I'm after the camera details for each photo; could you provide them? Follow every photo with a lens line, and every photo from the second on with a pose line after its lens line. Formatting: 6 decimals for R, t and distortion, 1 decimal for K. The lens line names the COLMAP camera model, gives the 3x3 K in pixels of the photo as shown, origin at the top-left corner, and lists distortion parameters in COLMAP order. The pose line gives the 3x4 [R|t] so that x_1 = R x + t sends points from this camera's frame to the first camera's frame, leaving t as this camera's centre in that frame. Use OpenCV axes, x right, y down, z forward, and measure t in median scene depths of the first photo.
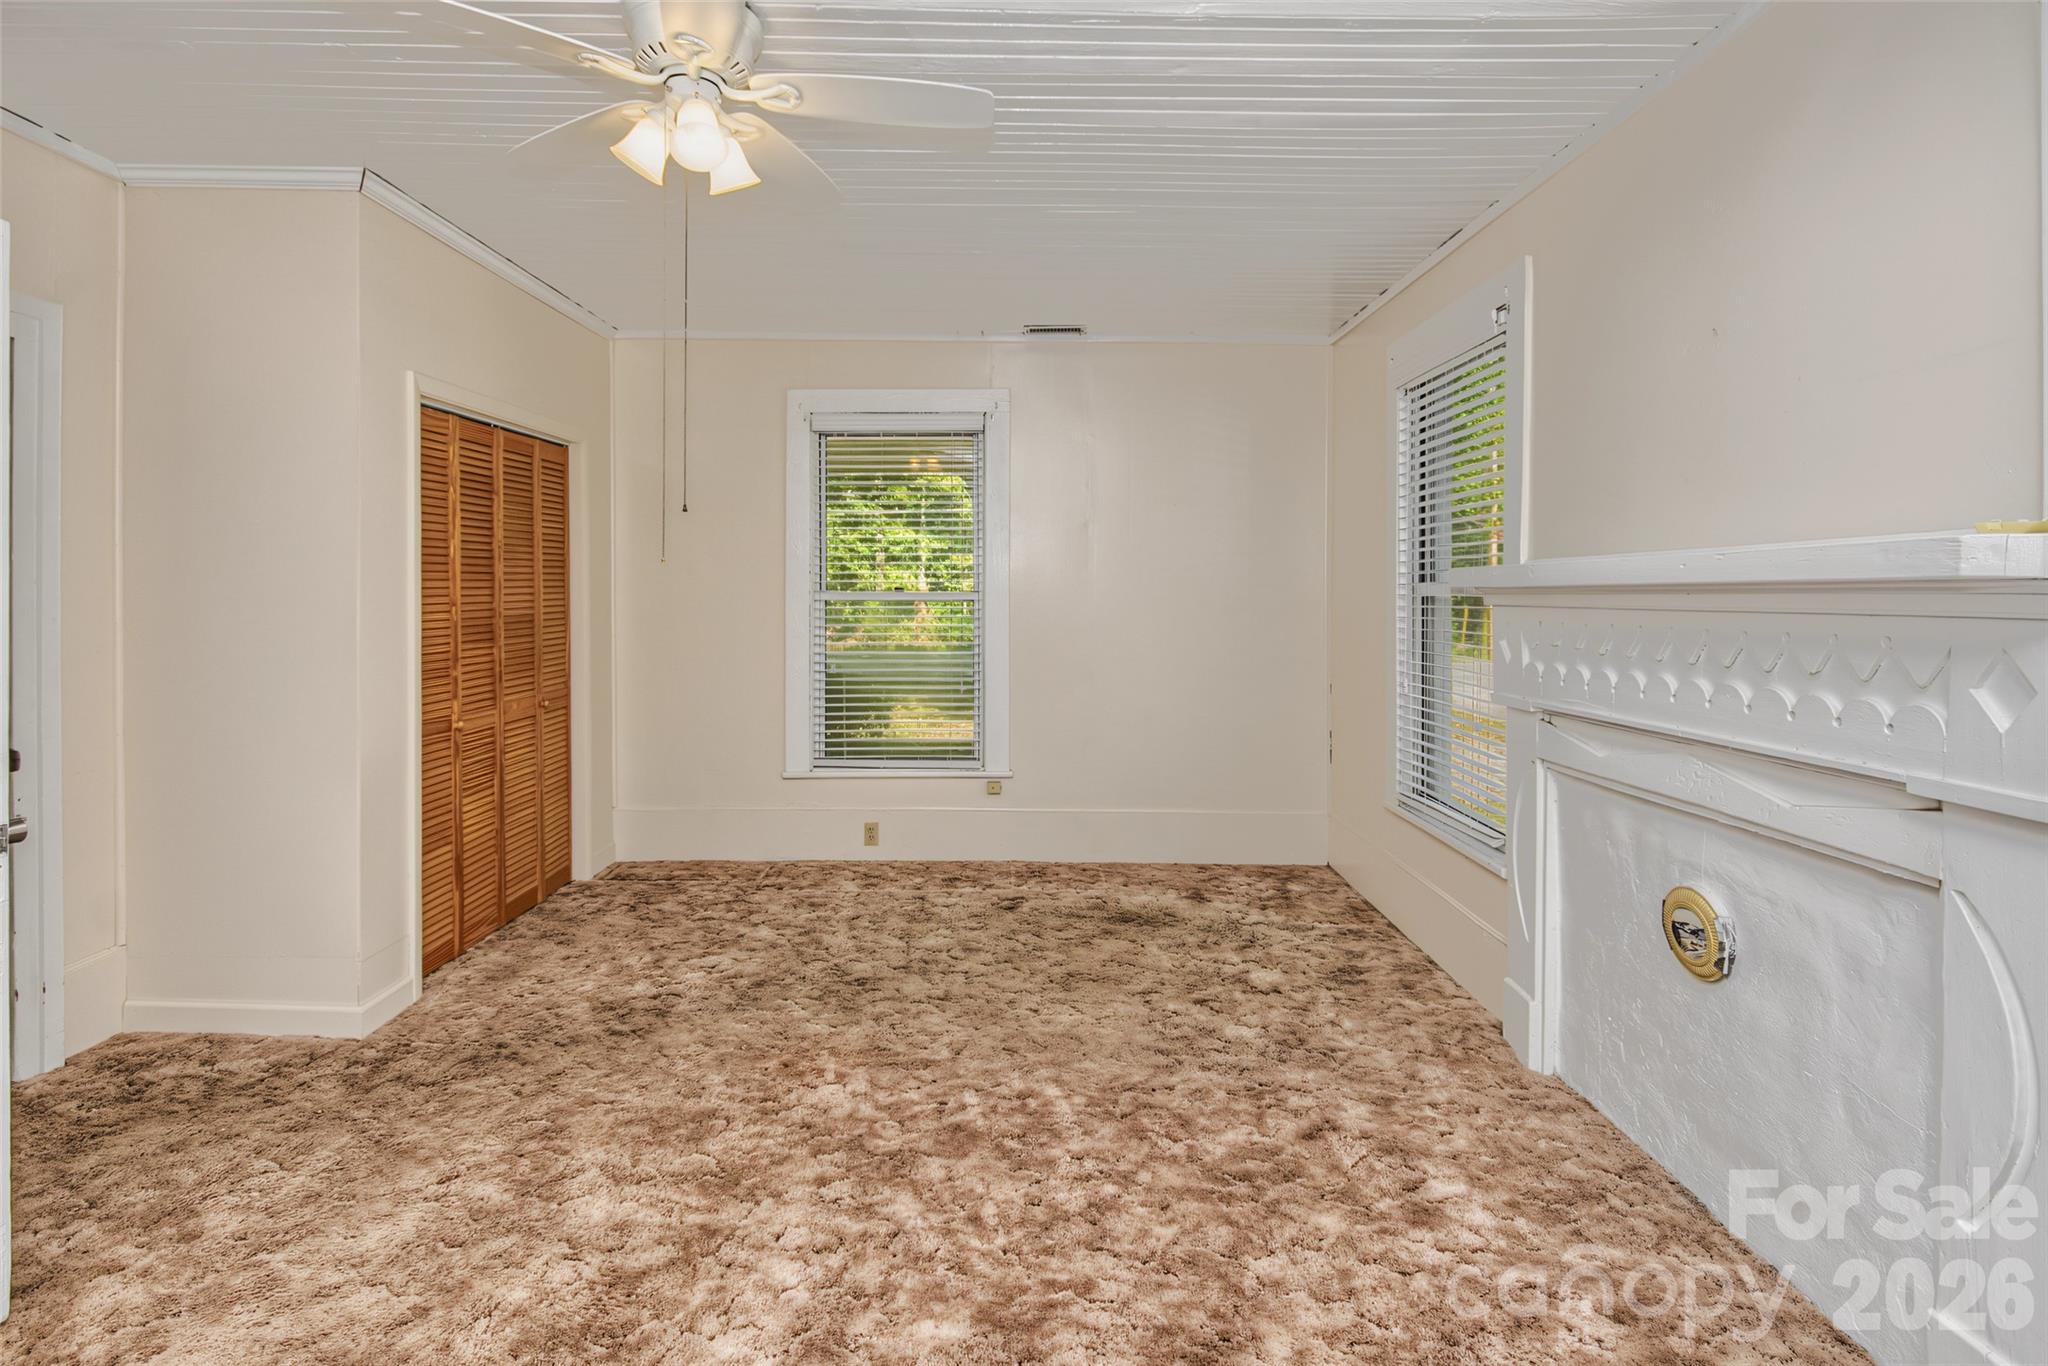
lens RADIAL K [[976.8, 0, 1012.0], [0, 976.8, 576.5], [0, 0, 1]] dist [-0.003407, 0.000296]
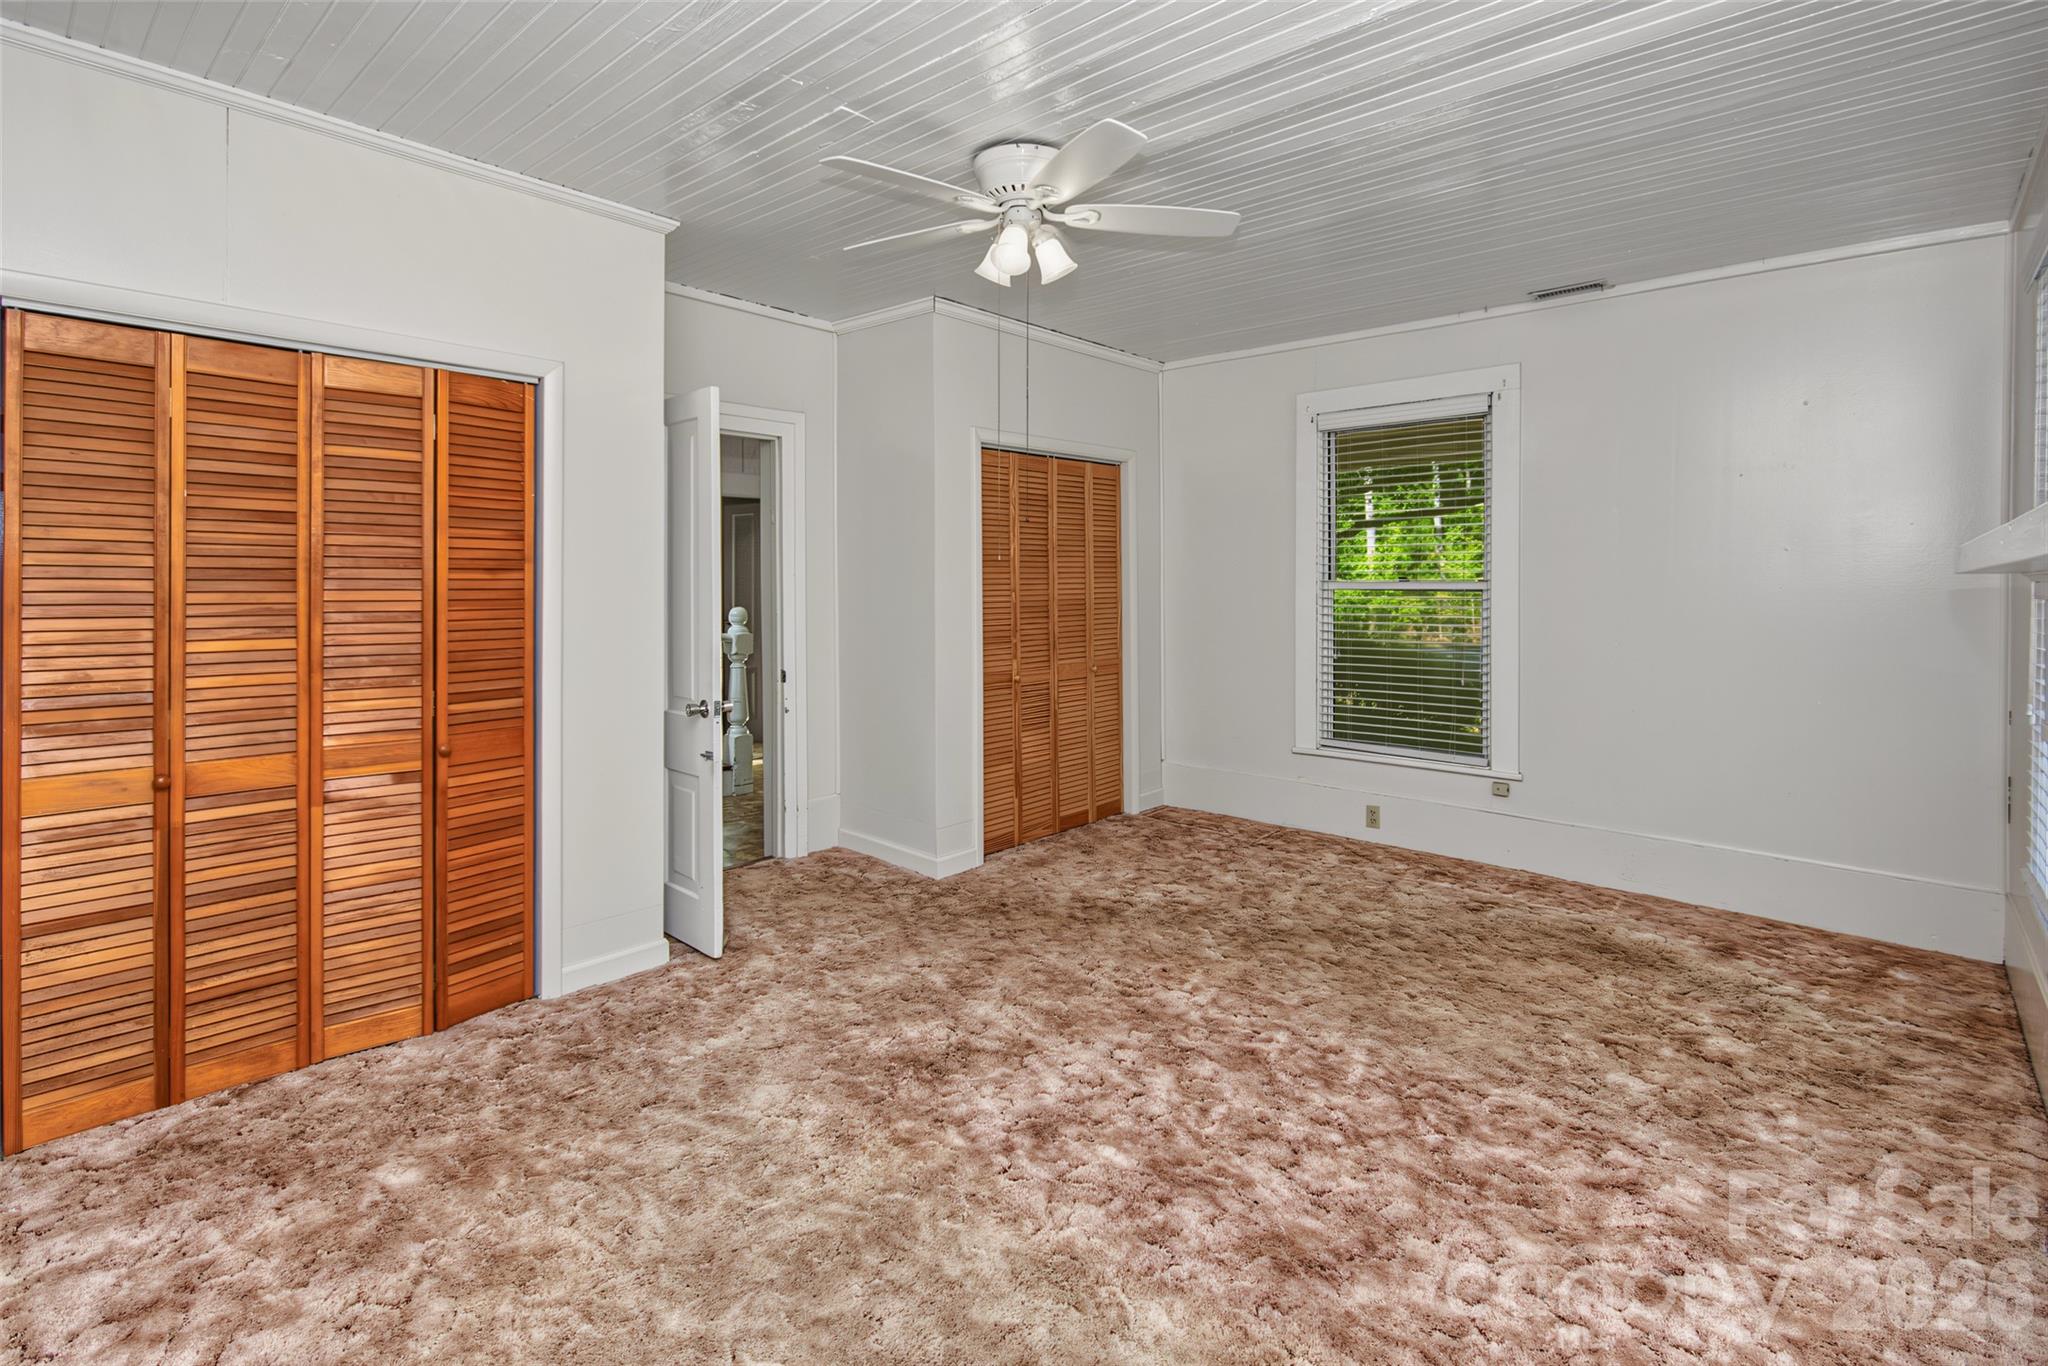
lens RADIAL K [[976.8, 0, 1012.0], [0, 976.8, 576.5], [0, 0, 1]] dist [-0.003407, 0.000296]
pose [[0.733187, -0.003487, -0.680018, 0.457027], [0.010589, 0.999924, 0.006290, 0.000537], [0.679944, -0.011813, 0.733169, -0.015821]]
